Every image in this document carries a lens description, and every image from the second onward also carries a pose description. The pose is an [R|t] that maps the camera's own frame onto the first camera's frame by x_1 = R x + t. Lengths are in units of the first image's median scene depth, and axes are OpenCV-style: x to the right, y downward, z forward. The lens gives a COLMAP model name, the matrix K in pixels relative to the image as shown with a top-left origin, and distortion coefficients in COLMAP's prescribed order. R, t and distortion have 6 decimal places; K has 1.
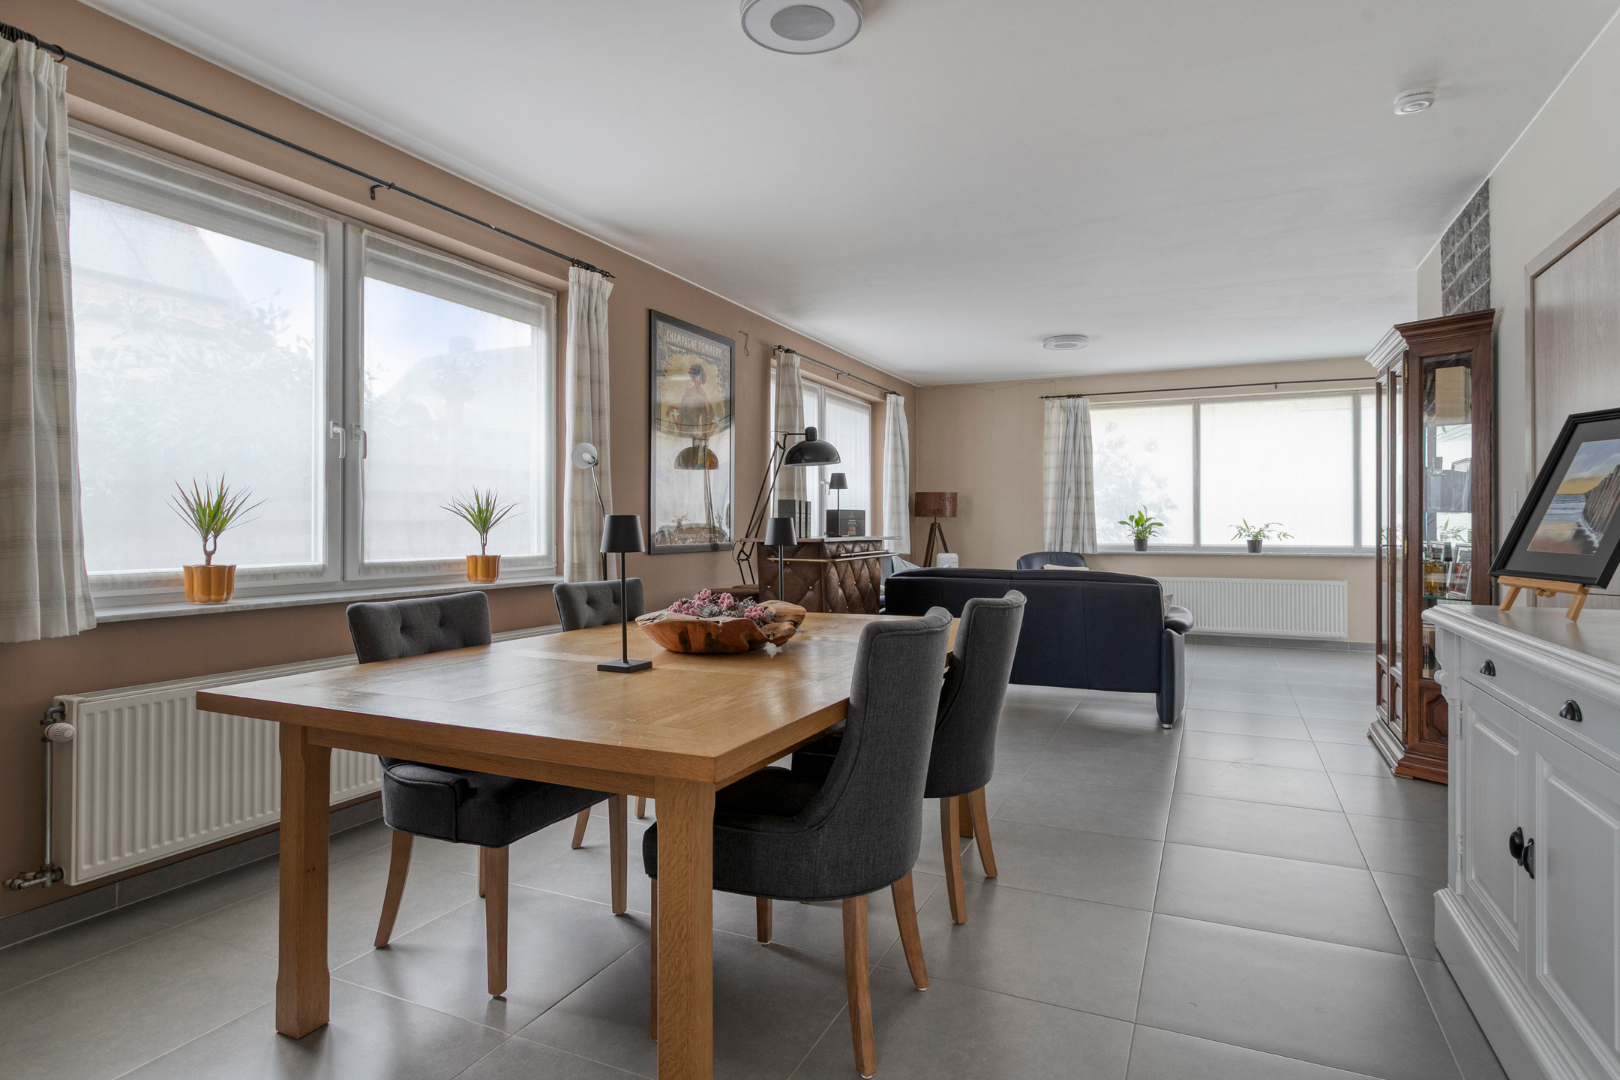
lens RADIAL K [[900.5, 0, 797.8], [0, 900.5, 516.1], [0, 0, 1]] dist [-0.003268, -0.004729]
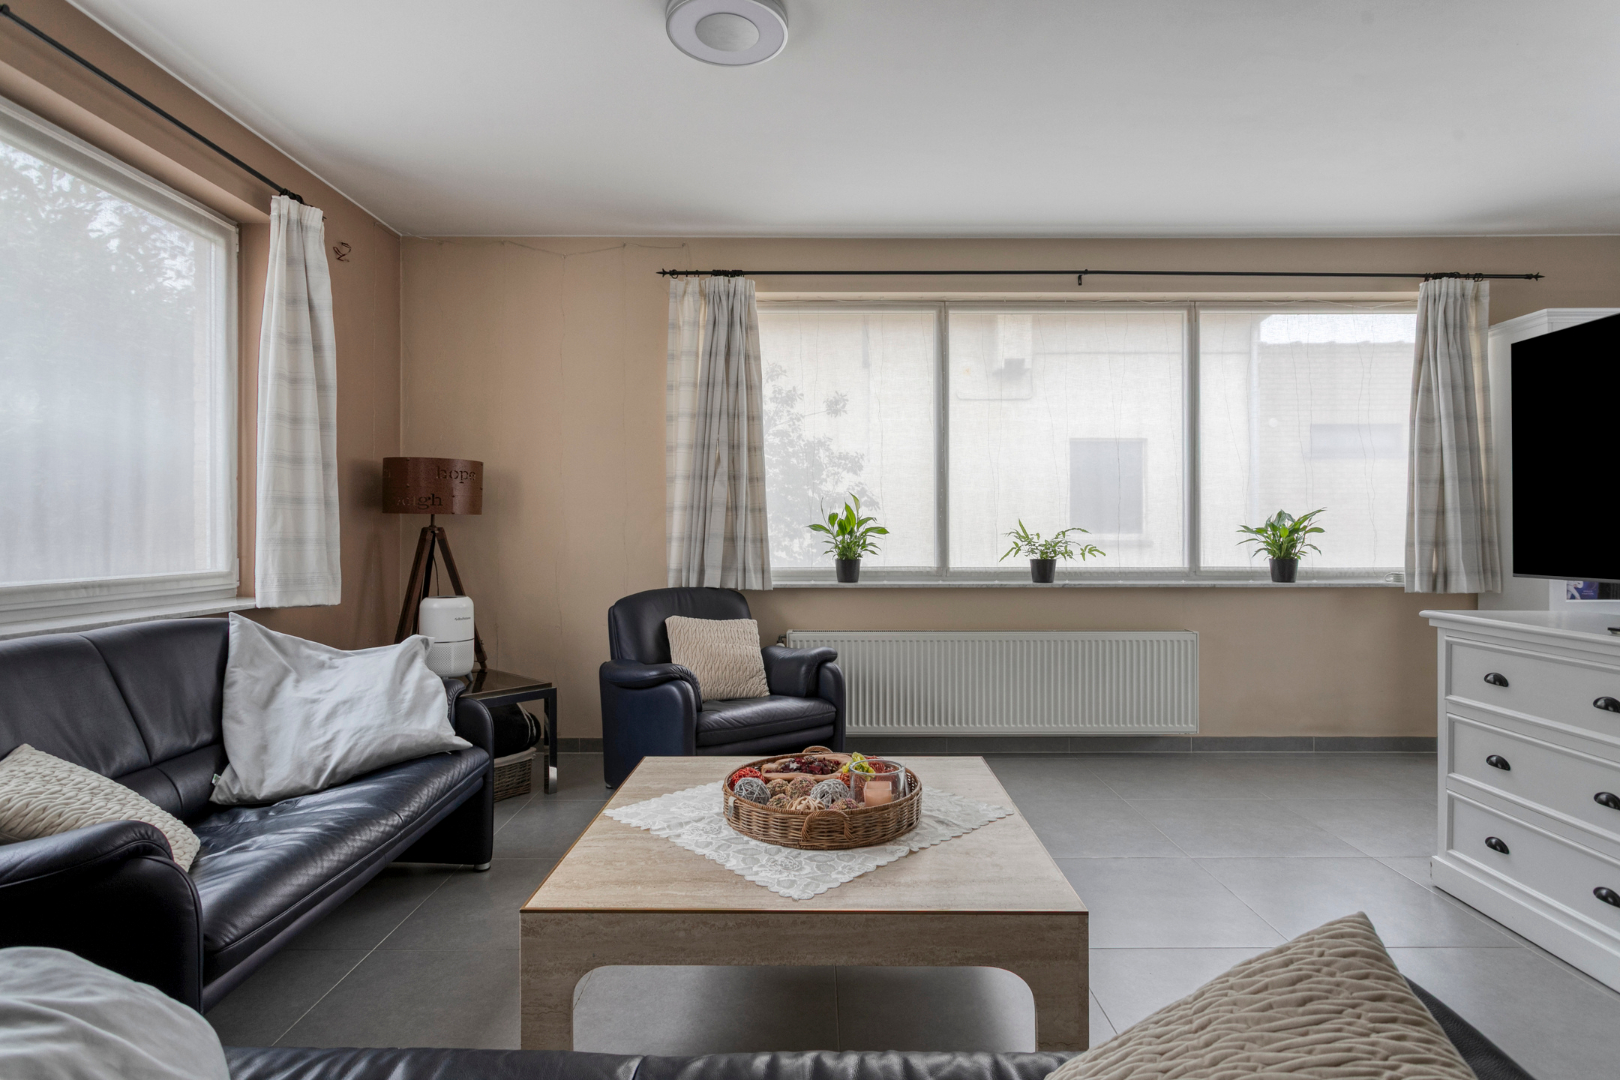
lens RADIAL K [[894.2, 0, 807.2], [0, 894.2, 526.0], [0, 0, 1]] dist [-0.002547, -0.000181]
pose [[0.913619, 0.000684, 0.406570, 0.148630], [-0.002028, 0.999994, 0.002875, 0.004966], [-0.406566, -0.003451, 0.913615, 0.536248]]
